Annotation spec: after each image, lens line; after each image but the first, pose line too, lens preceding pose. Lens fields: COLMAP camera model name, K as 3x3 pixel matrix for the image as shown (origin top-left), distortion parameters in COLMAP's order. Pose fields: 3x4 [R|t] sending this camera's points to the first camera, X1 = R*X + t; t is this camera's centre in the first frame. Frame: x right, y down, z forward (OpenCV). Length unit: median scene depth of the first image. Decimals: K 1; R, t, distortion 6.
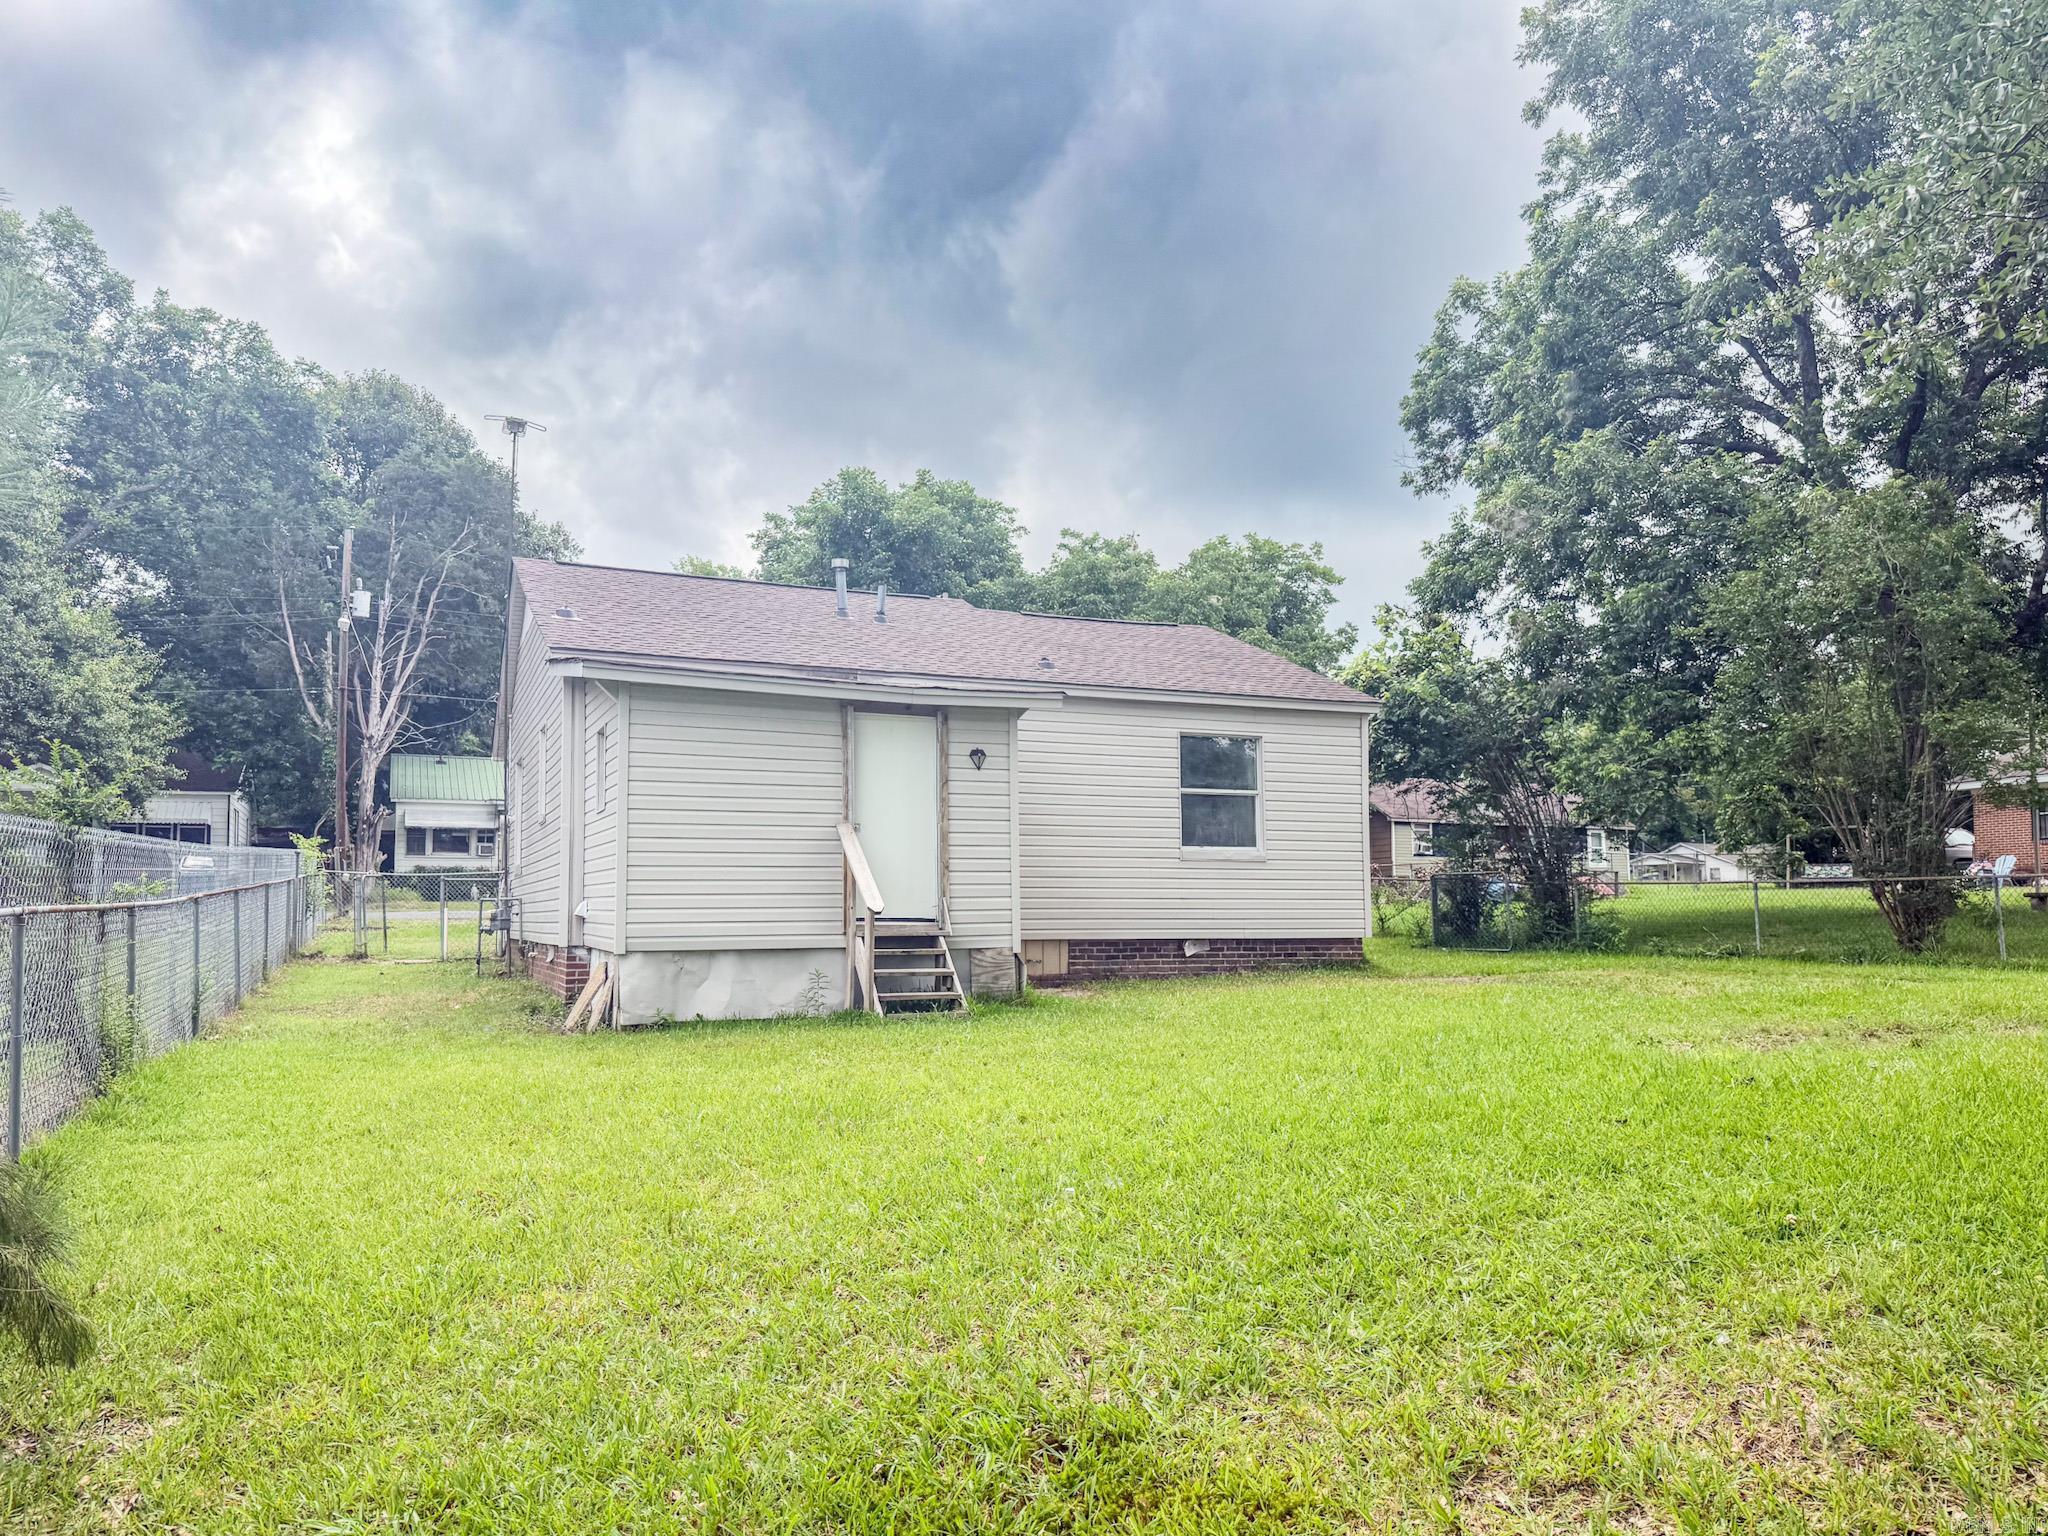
lens RADIAL K [[1647.4, 0, 946.6], [0, 1647.4, 772.5], [0, 0, 1]] dist [0.139345, -0.279230]
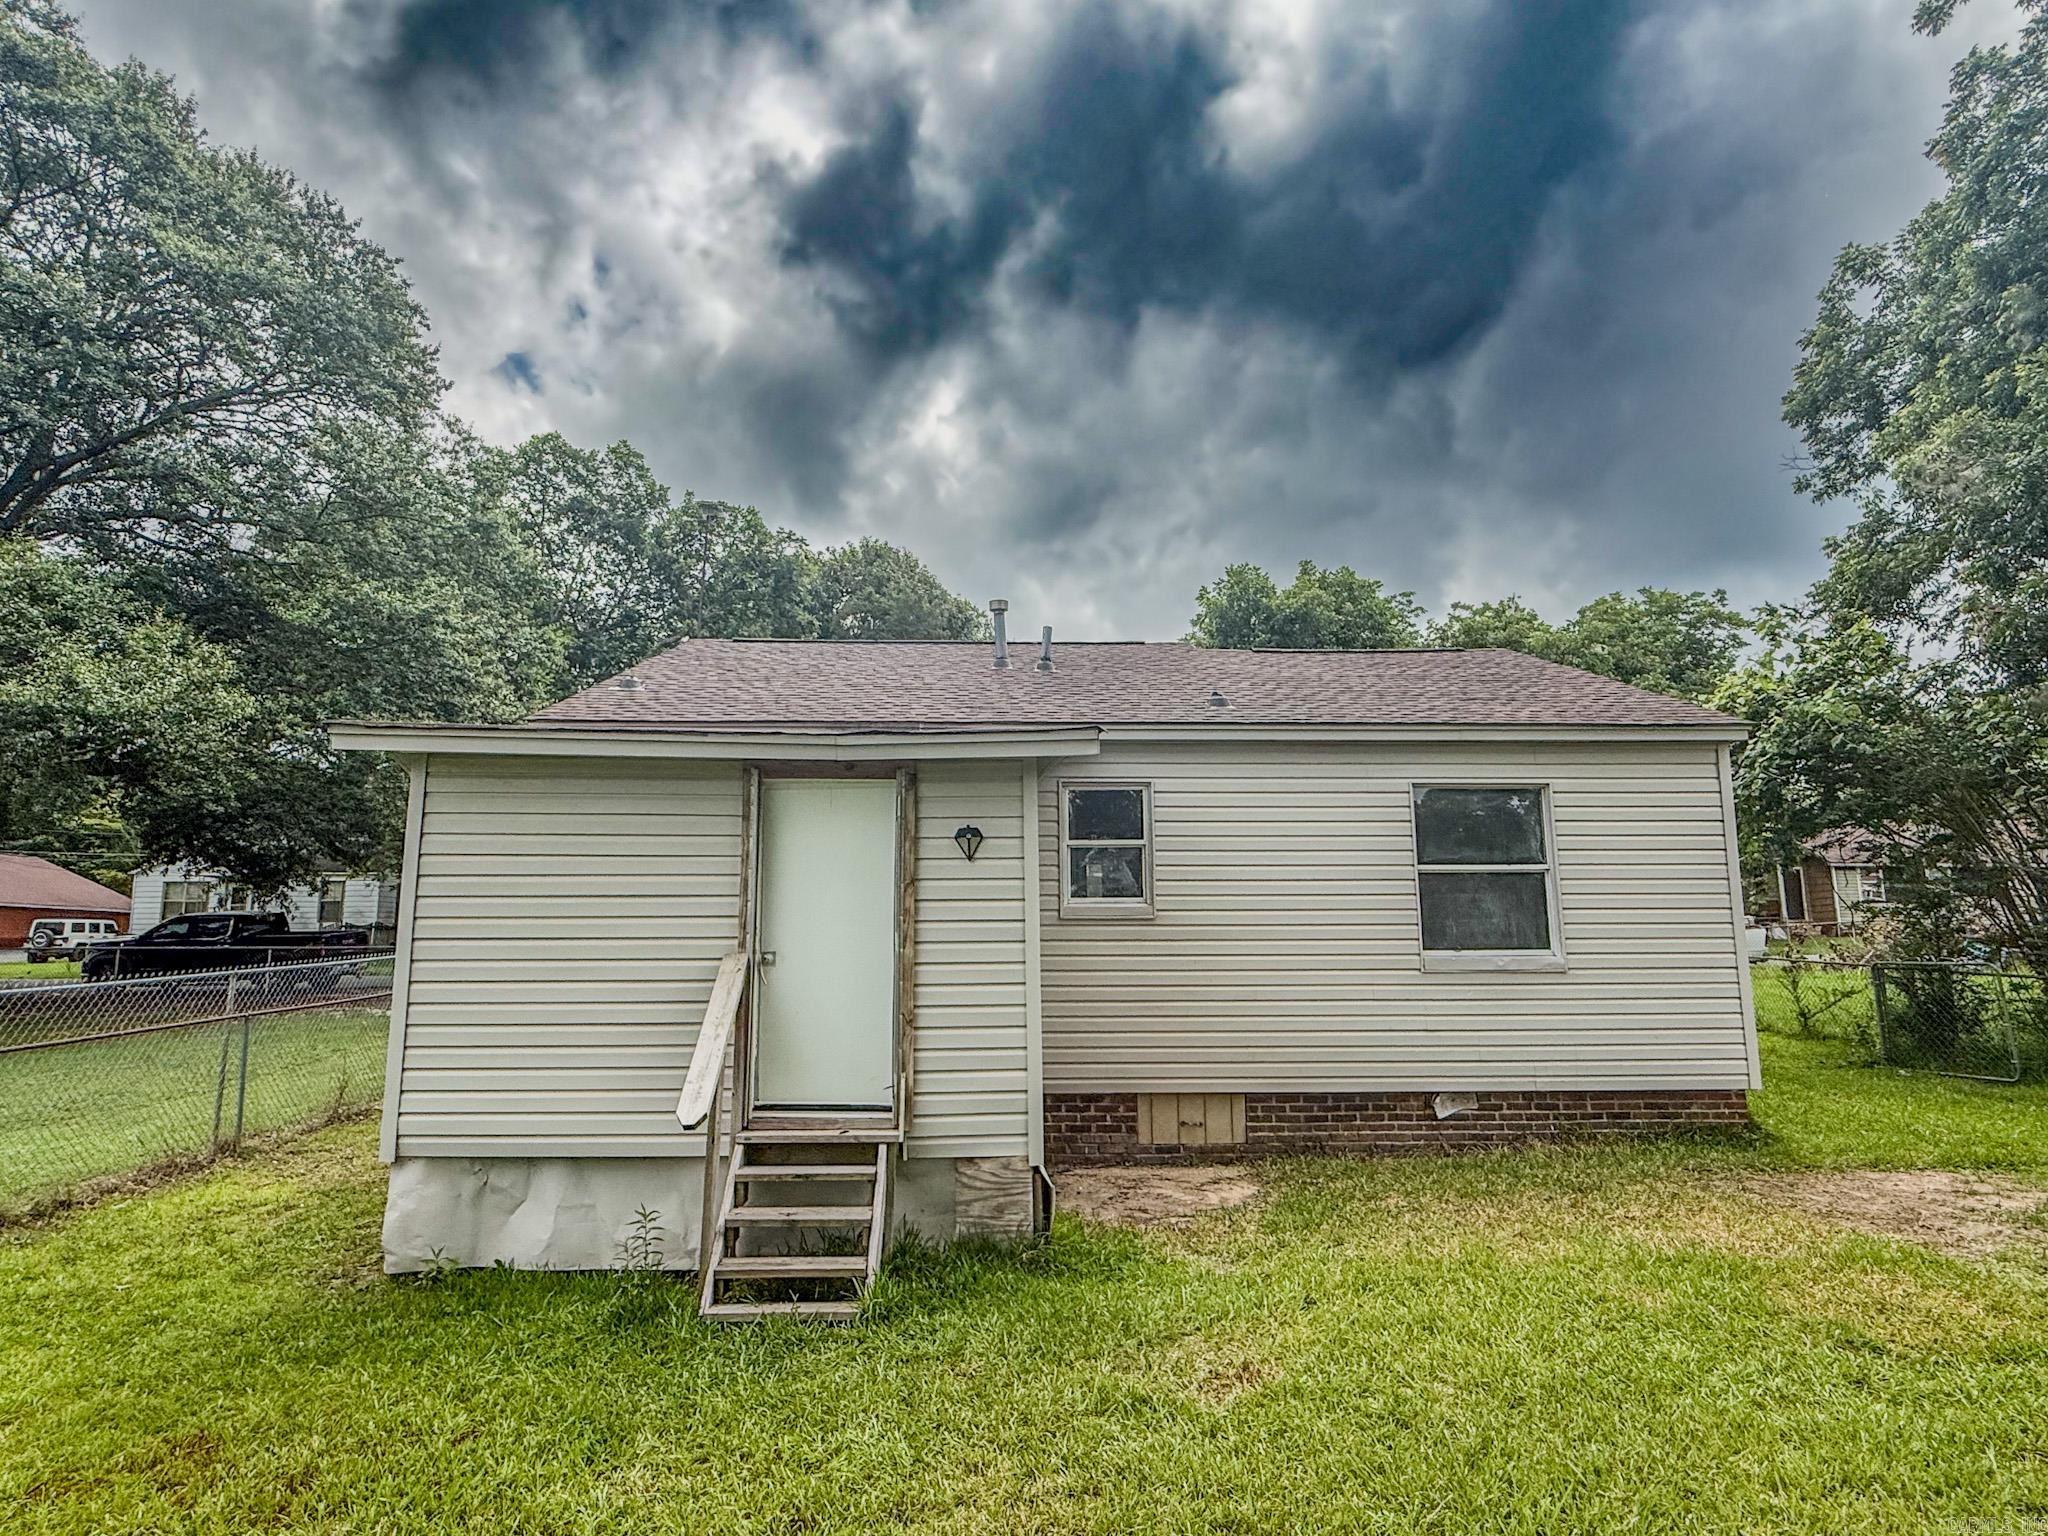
lens RADIAL K [[1134.4, 0, 1024.6], [0, 1134.4, 741.4], [0, 0, 1]] dist [-0.004785, 0.000996]
pose [[0.931895, -0.064548, -0.356940, 0.125451], [0.036267, 0.995689, -0.085372, -0.005819], [0.360912, 0.066613, 0.930218, 0.389525]]
